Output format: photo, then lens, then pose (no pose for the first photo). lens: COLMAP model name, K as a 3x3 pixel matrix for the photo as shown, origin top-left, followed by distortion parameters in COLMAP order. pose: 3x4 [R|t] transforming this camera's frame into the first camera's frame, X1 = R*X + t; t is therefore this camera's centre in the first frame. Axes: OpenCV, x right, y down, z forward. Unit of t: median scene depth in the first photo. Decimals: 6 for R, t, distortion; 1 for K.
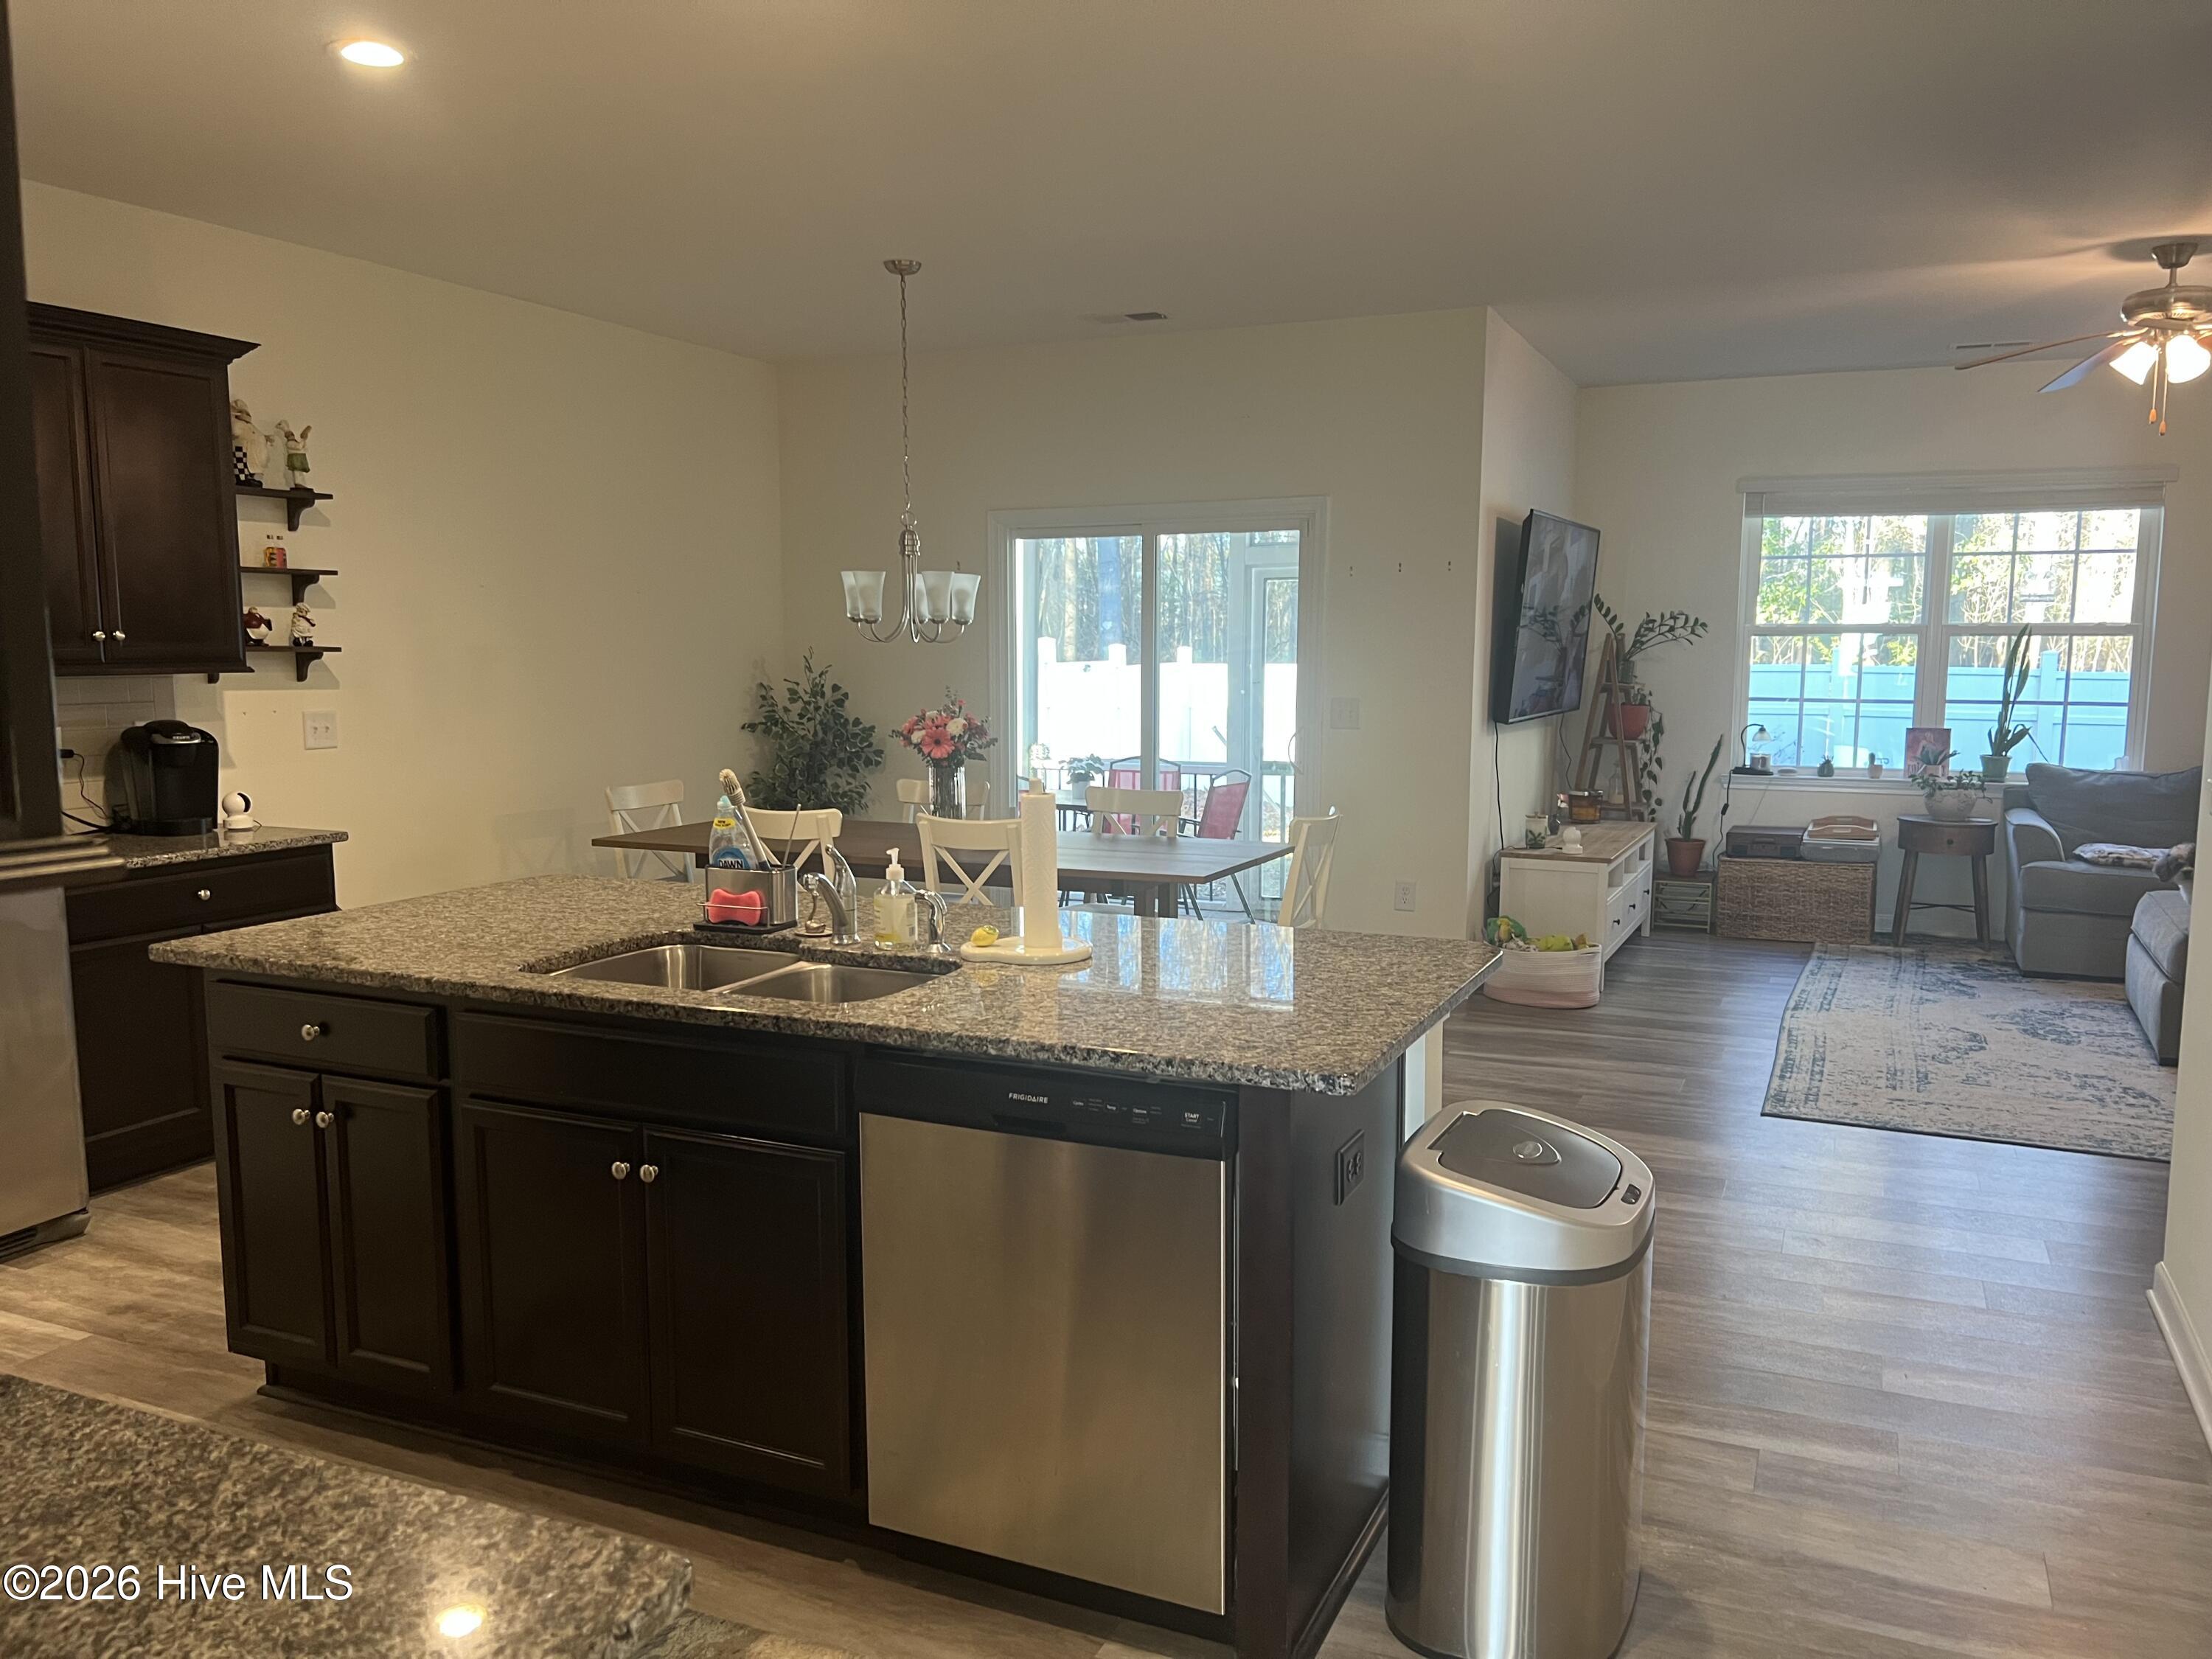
lens RADIAL K [[1719.6, 0, 1106.3], [0, 1719.6, 861.9], [0, 0, 1]] dist [0.040226, -0.011657]
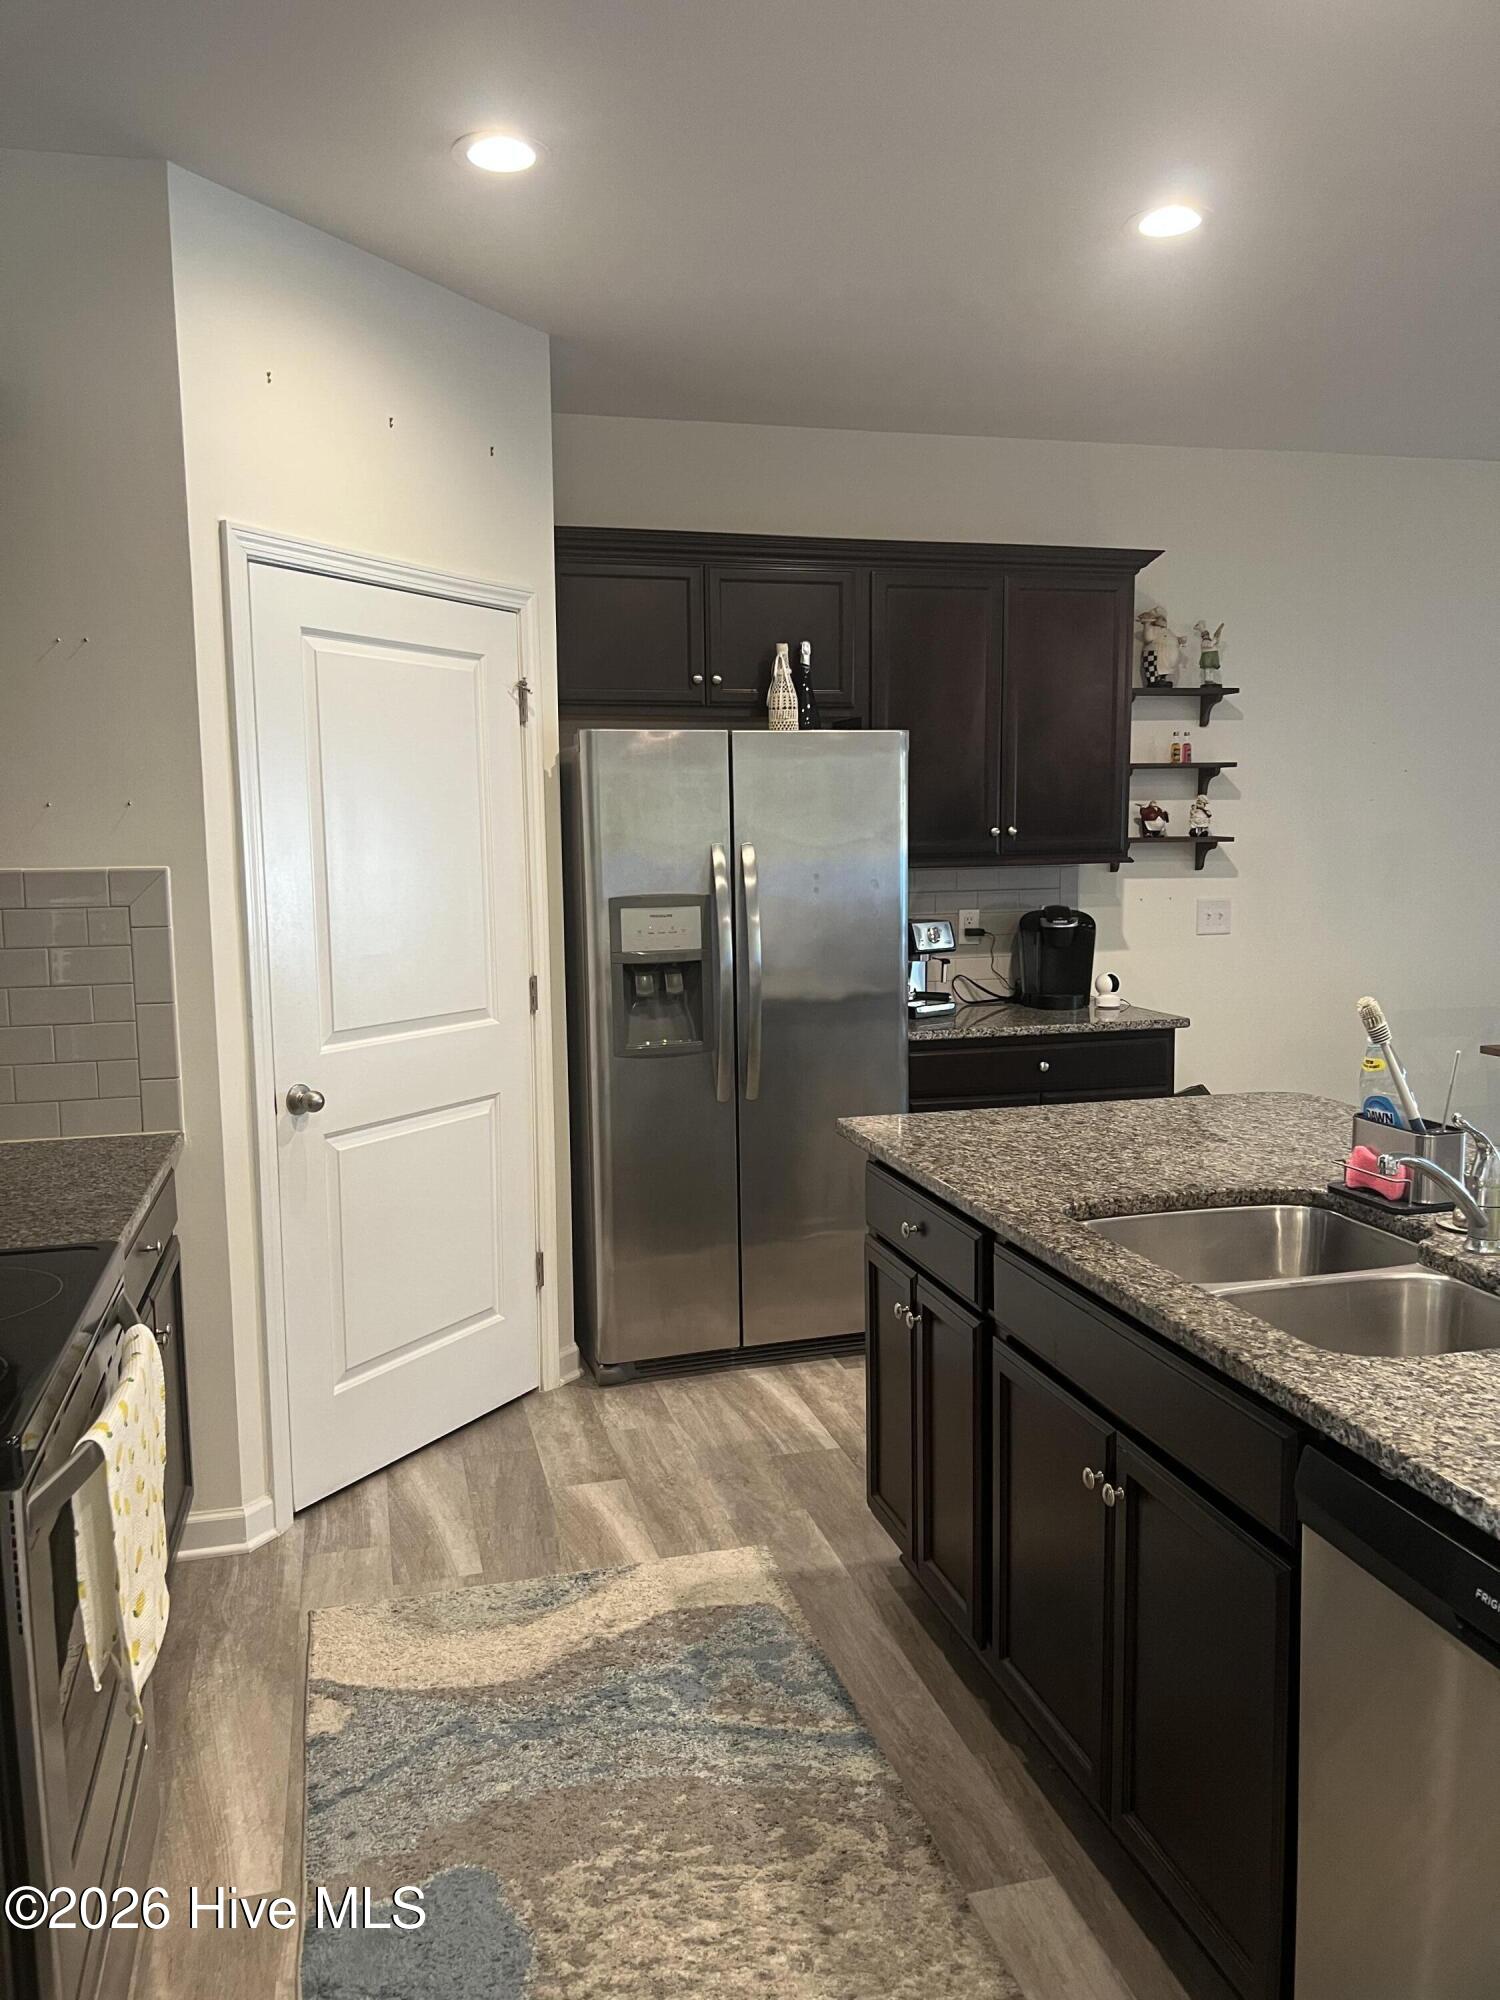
lens RADIAL K [[1509.7, 0, 749.0], [0, 1509.7, 1014.7], [0, 0, 1]] dist [0.076757, -0.082191]
pose [[0.629440, 0.084329, -0.772460, 0.090012], [-0.086201, 0.995536, 0.038440, -0.031482], [0.772253, 0.042391, 0.633899, 0.229780]]
